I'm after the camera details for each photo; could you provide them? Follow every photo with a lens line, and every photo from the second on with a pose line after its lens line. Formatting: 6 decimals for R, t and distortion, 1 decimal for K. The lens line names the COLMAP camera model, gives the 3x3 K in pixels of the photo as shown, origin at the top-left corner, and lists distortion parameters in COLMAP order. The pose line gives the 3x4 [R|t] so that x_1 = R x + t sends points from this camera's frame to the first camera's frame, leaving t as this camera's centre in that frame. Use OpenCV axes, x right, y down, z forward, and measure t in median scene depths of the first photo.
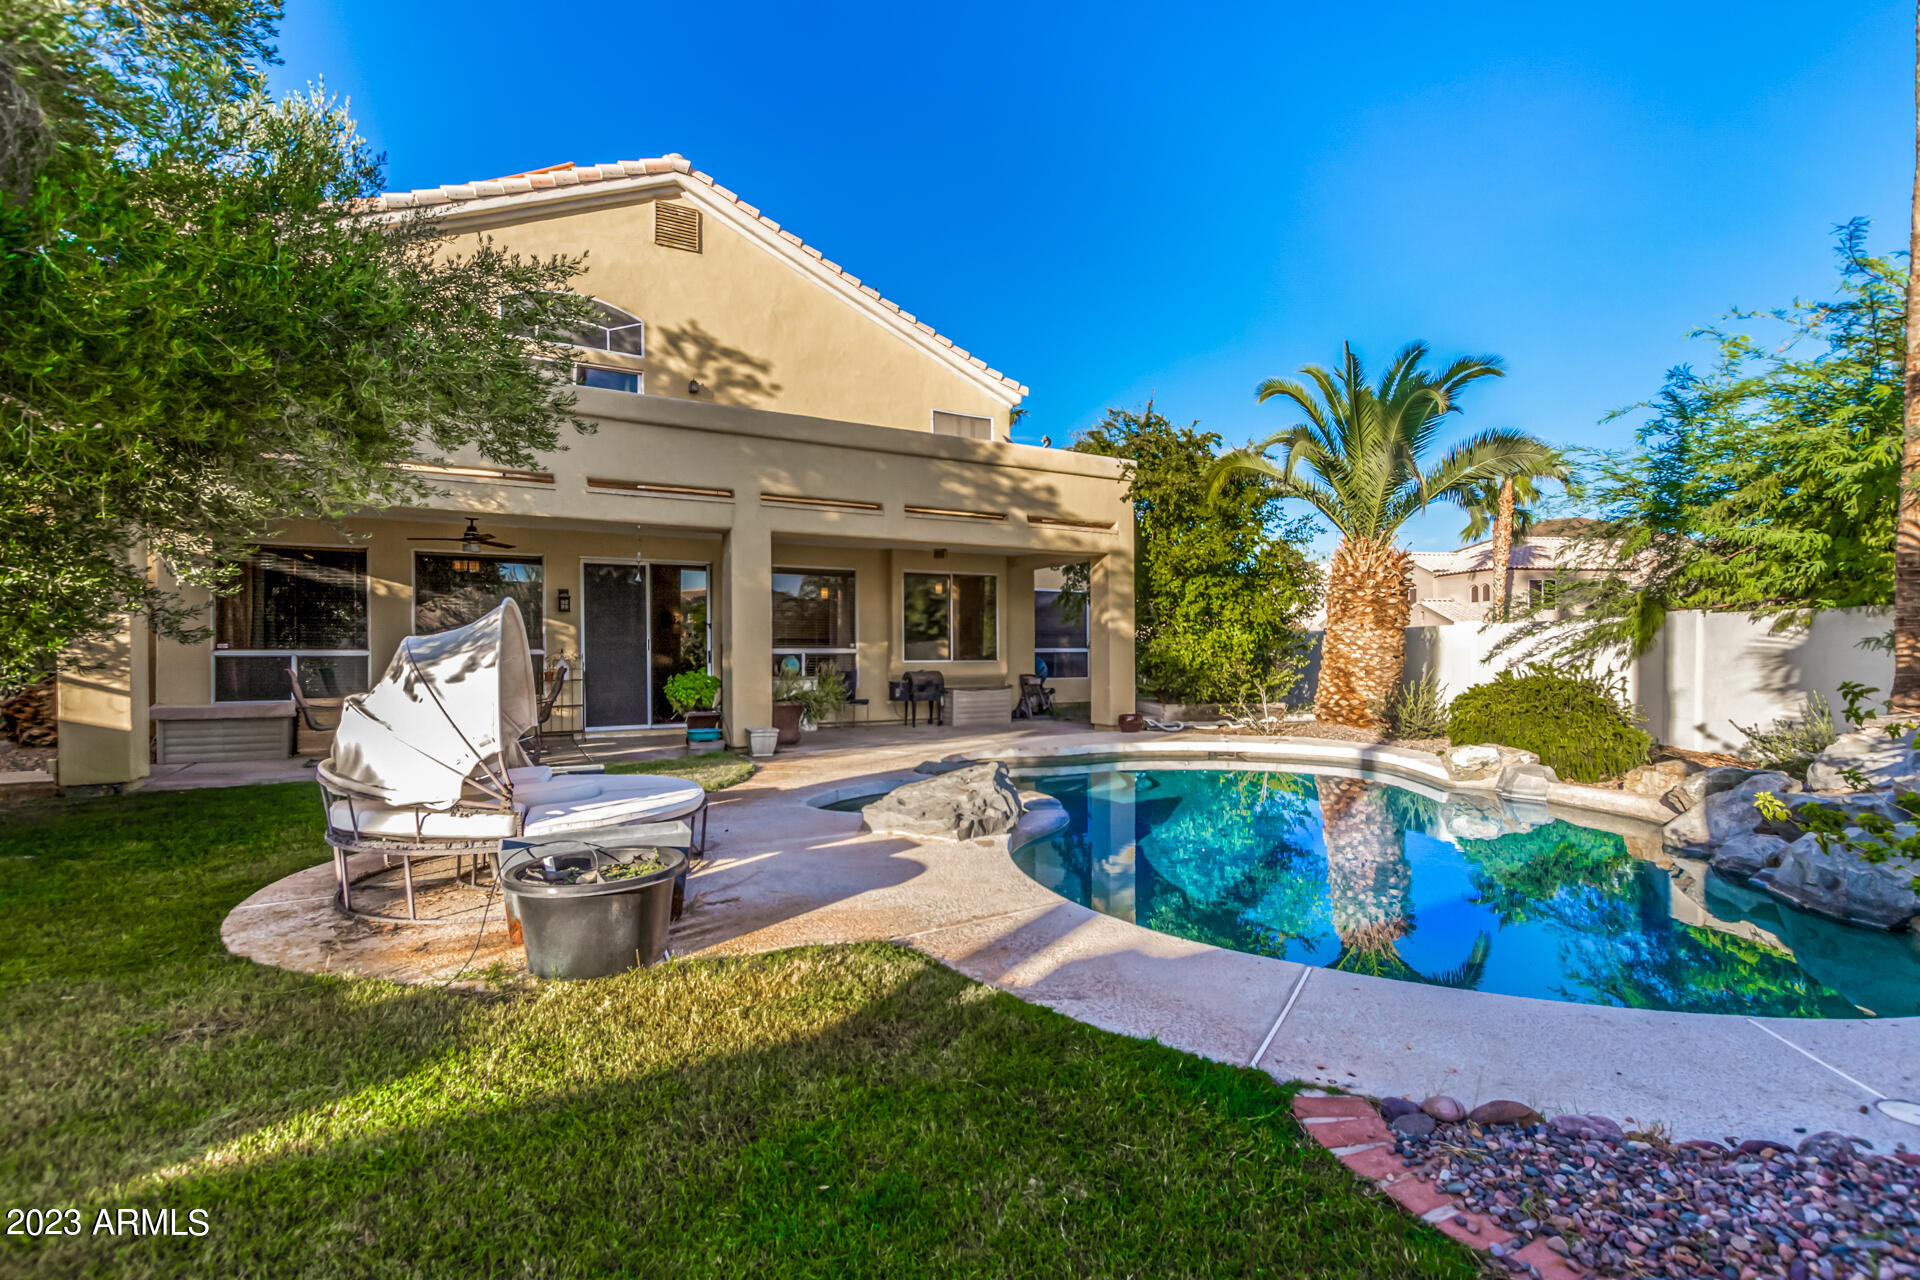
lens RADIAL K [[884.4, 0, 964.3], [0, 884.4, 648.9], [0, 0, 1]] dist [-0.000963, -0.000246]
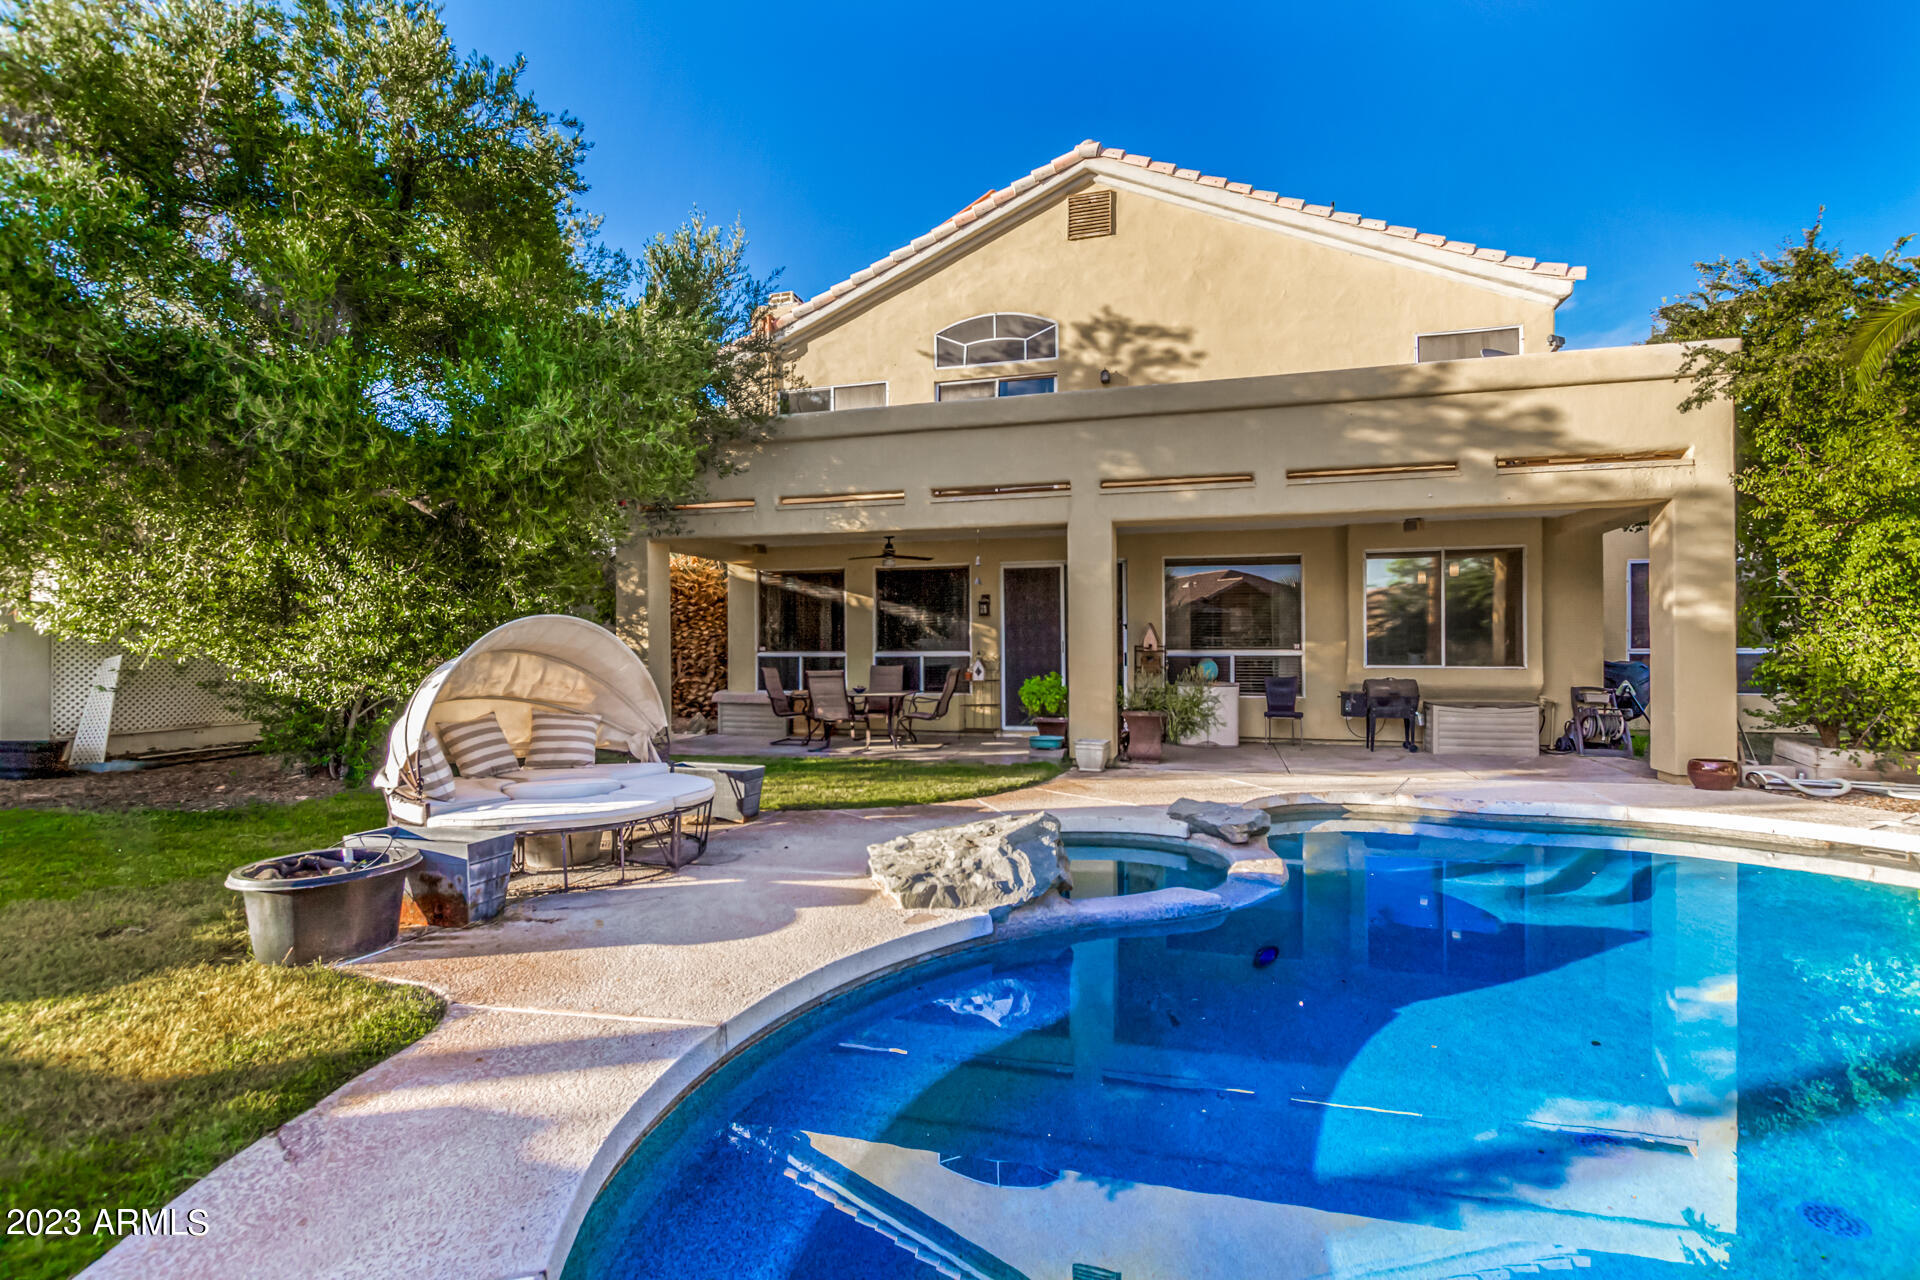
lens RADIAL K [[884.4, 0, 960.6], [0, 884.4, 638.7], [0, 0, 1]] dist [-0.000963, -0.000246]
pose [[0.707186, -0.007714, -0.706986, 0.256112], [0.004056, 0.999968, -0.006853, -0.006718], [0.707016, 0.001979, 0.707195, 0.214527]]
